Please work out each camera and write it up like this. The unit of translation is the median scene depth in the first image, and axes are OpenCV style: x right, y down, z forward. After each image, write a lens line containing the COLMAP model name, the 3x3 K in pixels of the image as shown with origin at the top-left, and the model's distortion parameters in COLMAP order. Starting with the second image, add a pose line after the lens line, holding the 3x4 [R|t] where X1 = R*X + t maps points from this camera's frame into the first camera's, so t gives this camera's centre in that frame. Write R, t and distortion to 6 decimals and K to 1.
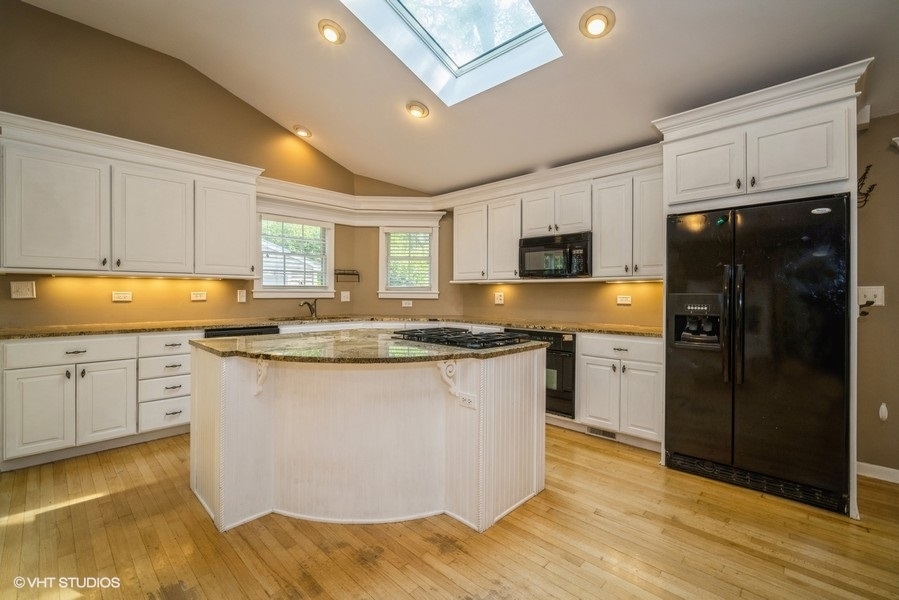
lens RADIAL K [[391.3, 0, 453.0], [0, 391.3, 293.4], [0, 0, 1]] dist [-0.015088, 0.004520]
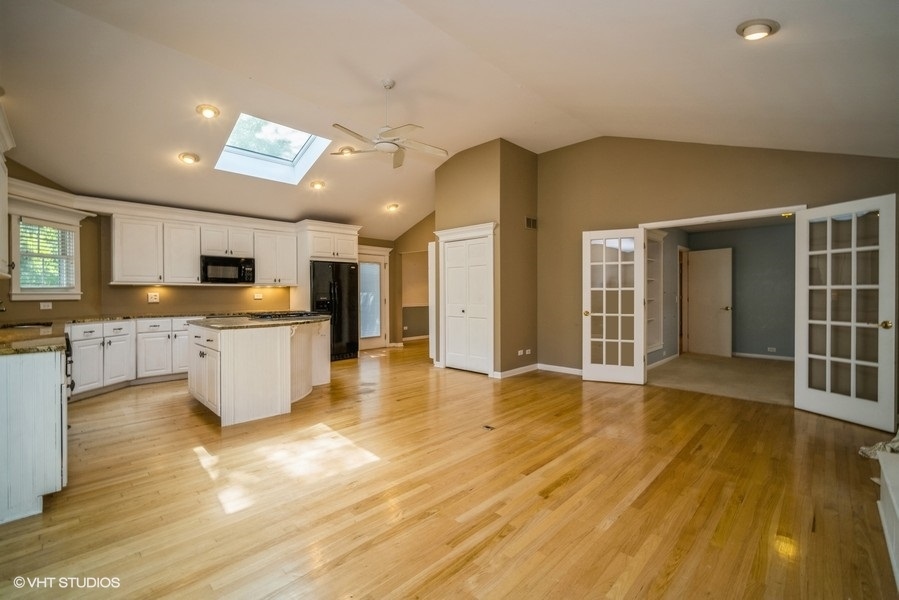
lens RADIAL K [[391.3, 0, 452.1], [0, 391.3, 294.3], [0, 0, 1]] dist [-0.015088, 0.004520]
pose [[0.011210, -0.010458, 0.999882, -1.176549], [0.002414, 0.999943, 0.010432, -0.009008], [-0.999934, 0.002297, 0.011234, 0.059769]]
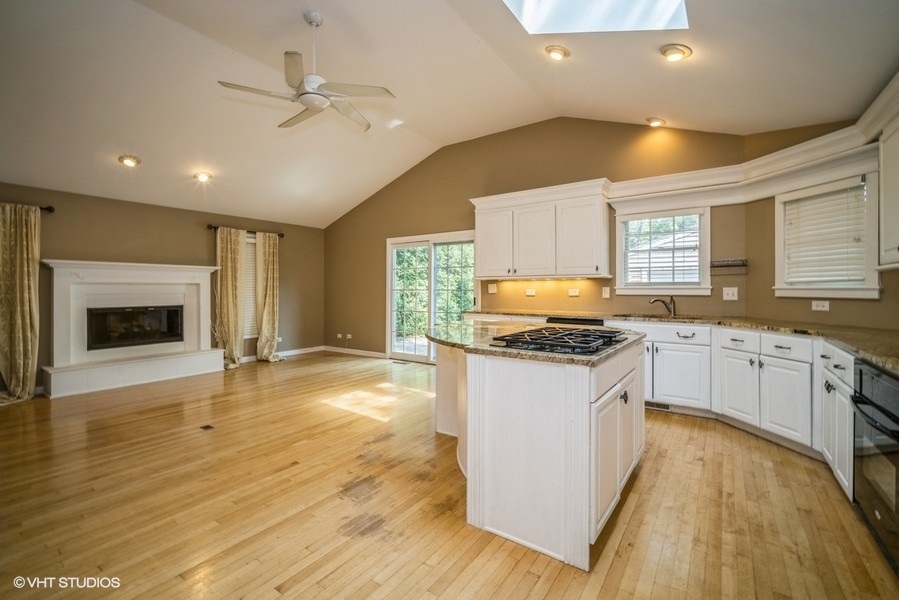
lens RADIAL K [[391.3, 0, 453.6], [0, 391.3, 290.3], [0, 0, 1]] dist [-0.015088, 0.004520]
pose [[0.149015, -0.003250, -0.988830, 0.491505], [-0.000163, 0.999995, -0.003312, 0.003684], [0.988835, 0.000654, 0.149014, 0.370411]]
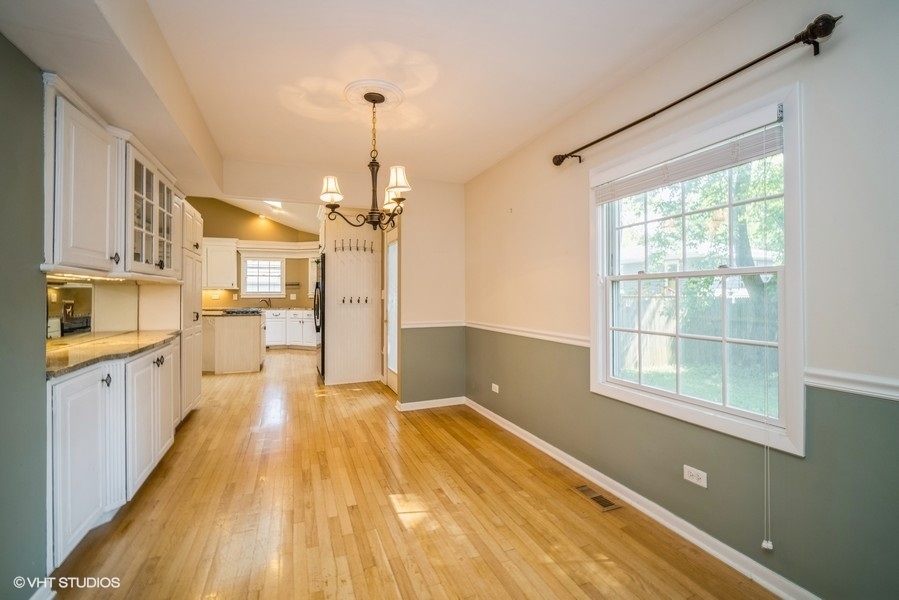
lens RADIAL K [[391.3, 0, 453.3], [0, 391.3, 292.4], [0, 0, 1]] dist [-0.015088, 0.004520]
pose [[0.914327, -0.006521, -0.404924, 1.363122], [0.006483, 0.999978, -0.001464, -0.006534], [0.404925, -0.001287, 0.914349, -0.460060]]
